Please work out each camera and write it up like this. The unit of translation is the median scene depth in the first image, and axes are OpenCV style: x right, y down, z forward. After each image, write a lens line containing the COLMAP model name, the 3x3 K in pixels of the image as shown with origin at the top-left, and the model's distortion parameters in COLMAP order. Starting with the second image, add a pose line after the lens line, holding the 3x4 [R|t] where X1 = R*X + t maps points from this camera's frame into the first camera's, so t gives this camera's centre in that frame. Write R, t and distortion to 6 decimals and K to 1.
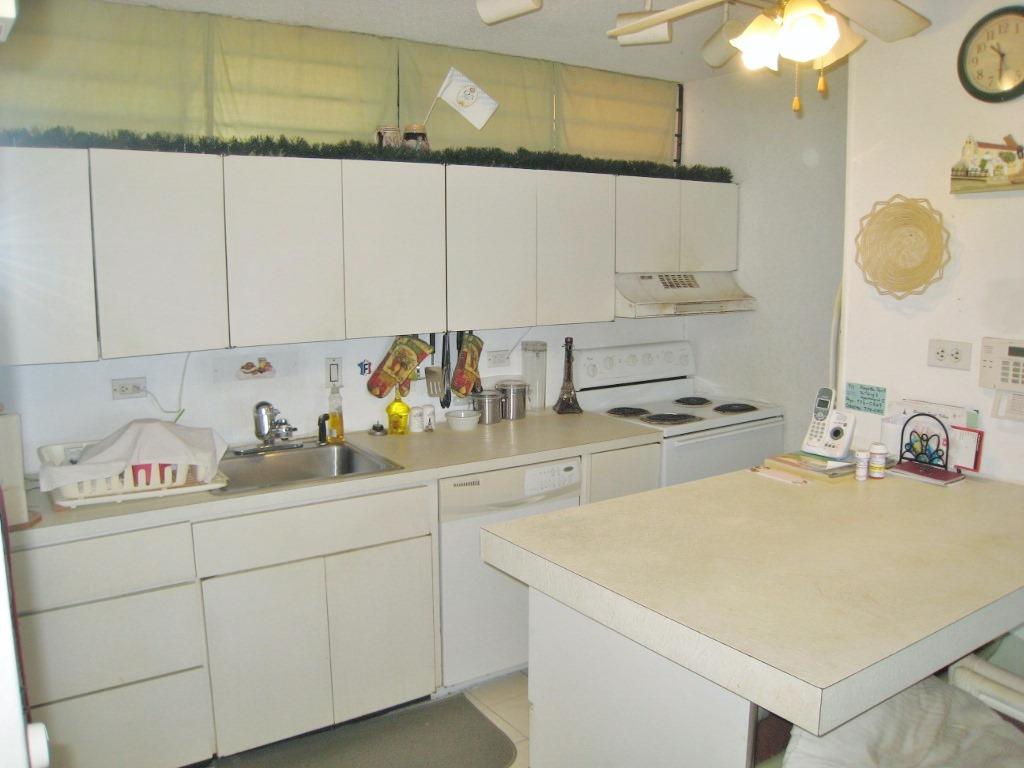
lens RADIAL K [[848.7, 0, 512.0], [0, 848.7, 384.0], [0, 0, 1]] dist [-0.126300, 0.012701]
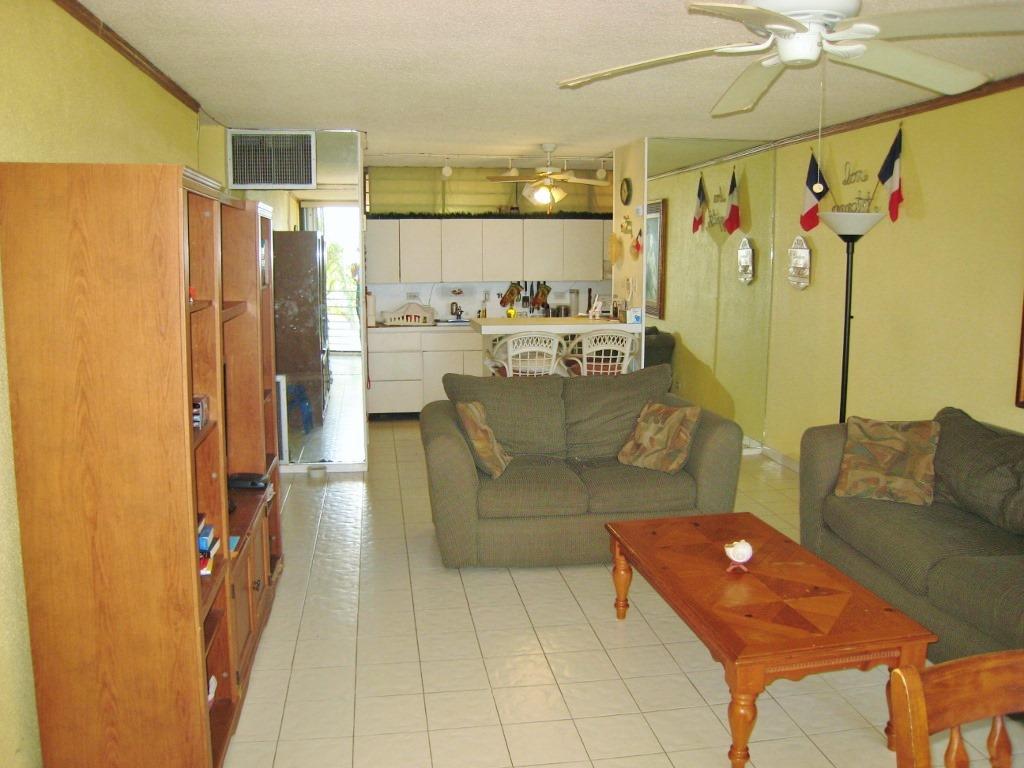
lens RADIAL K [[848.7, 0, 512.0], [0, 848.7, 384.0], [0, 0, 1]] dist [-0.126300, 0.012701]
pose [[0.911767, 0.070772, -0.404563, 1.014578], [-0.068035, 0.997459, 0.021159, 0.211649], [0.405033, 0.008233, 0.914265, -1.483538]]
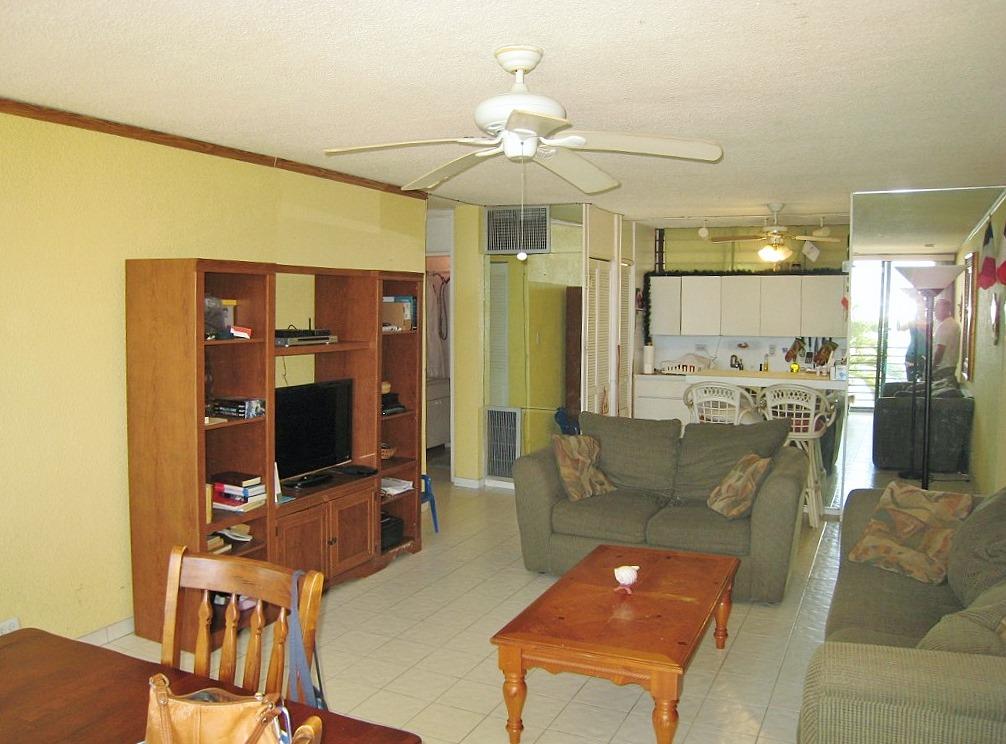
lens RADIAL K [[860.1, 0, 503.0], [0, 860.1, 372.0], [0, 0, 1]] dist [-0.118276, 0.007560]
pose [[0.508891, 0.073518, -0.857686, 1.789426], [-0.131315, 0.991316, 0.007058, 0.157143], [0.850756, 0.109035, 0.514125, -1.193322]]
